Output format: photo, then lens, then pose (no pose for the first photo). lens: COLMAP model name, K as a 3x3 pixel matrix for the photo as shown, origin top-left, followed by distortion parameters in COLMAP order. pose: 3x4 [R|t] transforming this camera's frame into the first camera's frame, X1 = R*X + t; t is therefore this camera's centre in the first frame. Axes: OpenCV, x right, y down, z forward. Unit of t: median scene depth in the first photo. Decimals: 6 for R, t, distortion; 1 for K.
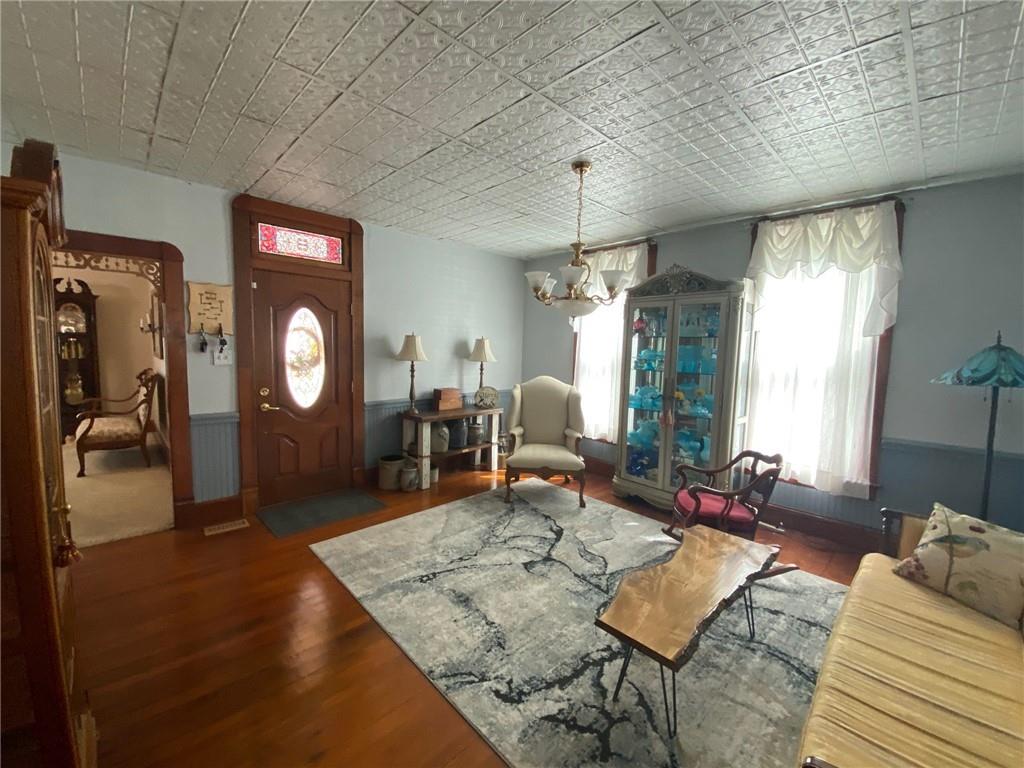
lens RADIAL K [[415.1, 0, 507.9], [0, 415.1, 382.5], [0, 0, 1]] dist [0.024253, -0.023976]
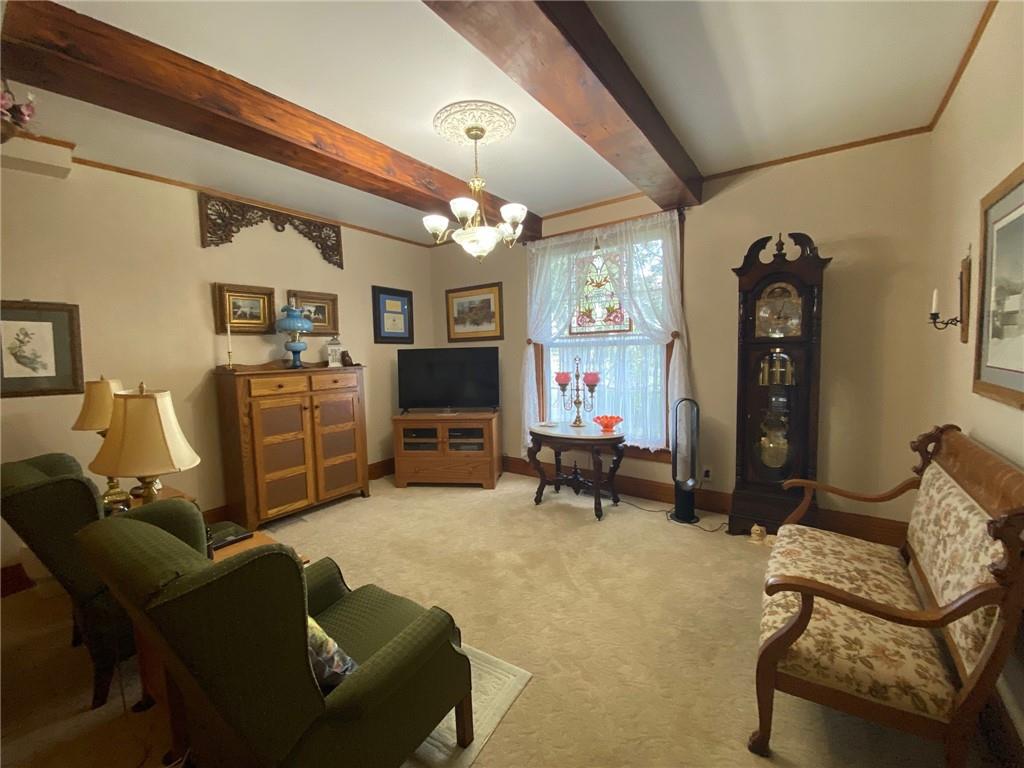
lens RADIAL K [[415.1, 0, 507.9], [0, 415.1, 382.5], [0, 0, 1]] dist [0.024253, -0.023976]
pose [[0.179098, 0.046195, -0.982746, -0.894880], [-0.056155, 0.997749, 0.036666, -0.096030], [0.982227, 0.048619, 0.181289, 0.863642]]
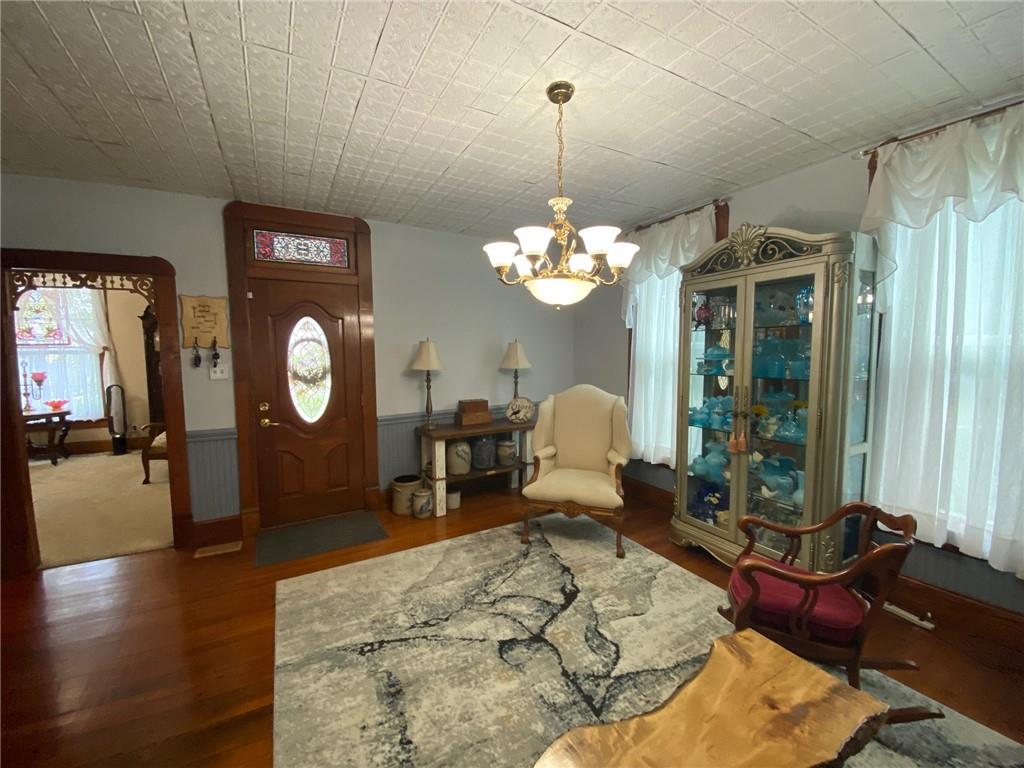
lens RADIAL K [[415.1, 0, 507.9], [0, 415.1, 382.5], [0, 0, 1]] dist [0.024253, -0.023976]
pose [[0.965635, -0.015612, -0.259433, 0.203931], [0.011930, 0.999805, -0.015763, -0.011327], [0.259629, 0.012126, 0.965632, 0.230277]]
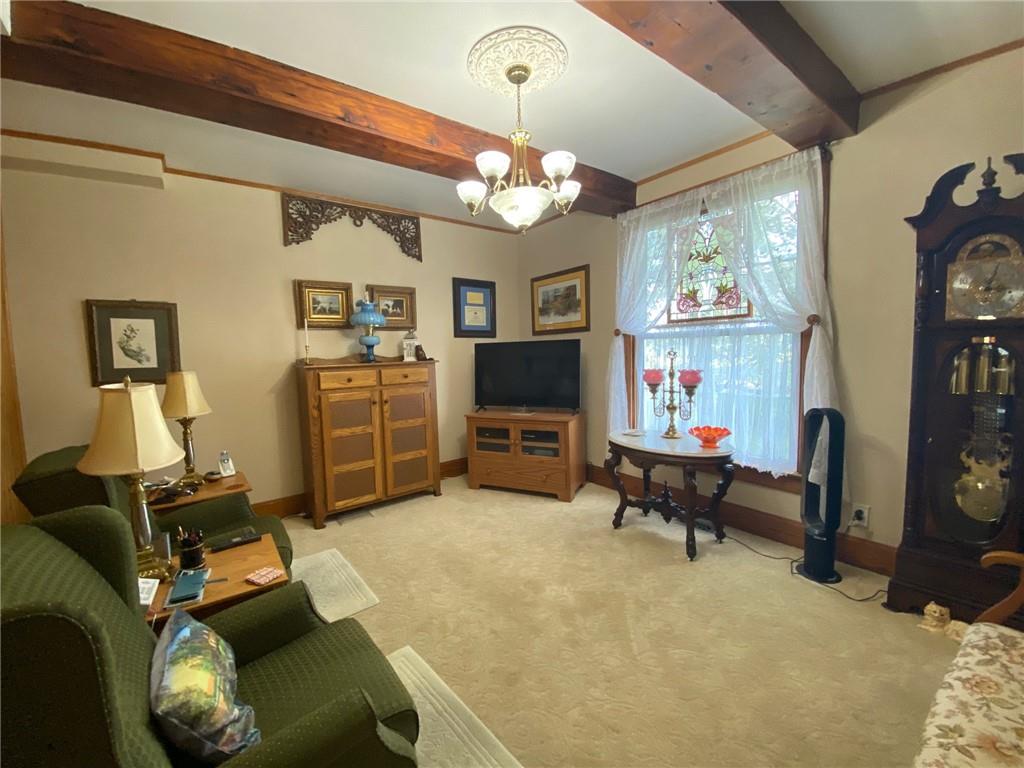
lens RADIAL K [[415.1, 0, 507.9], [0, 415.1, 382.5], [0, 0, 1]] dist [0.024253, -0.023976]
pose [[-0.119853, 0.058261, -0.991081, -1.023419], [-0.060845, 0.995969, 0.065907, -0.102948], [0.990925, 0.068201, -0.115825, 0.999982]]
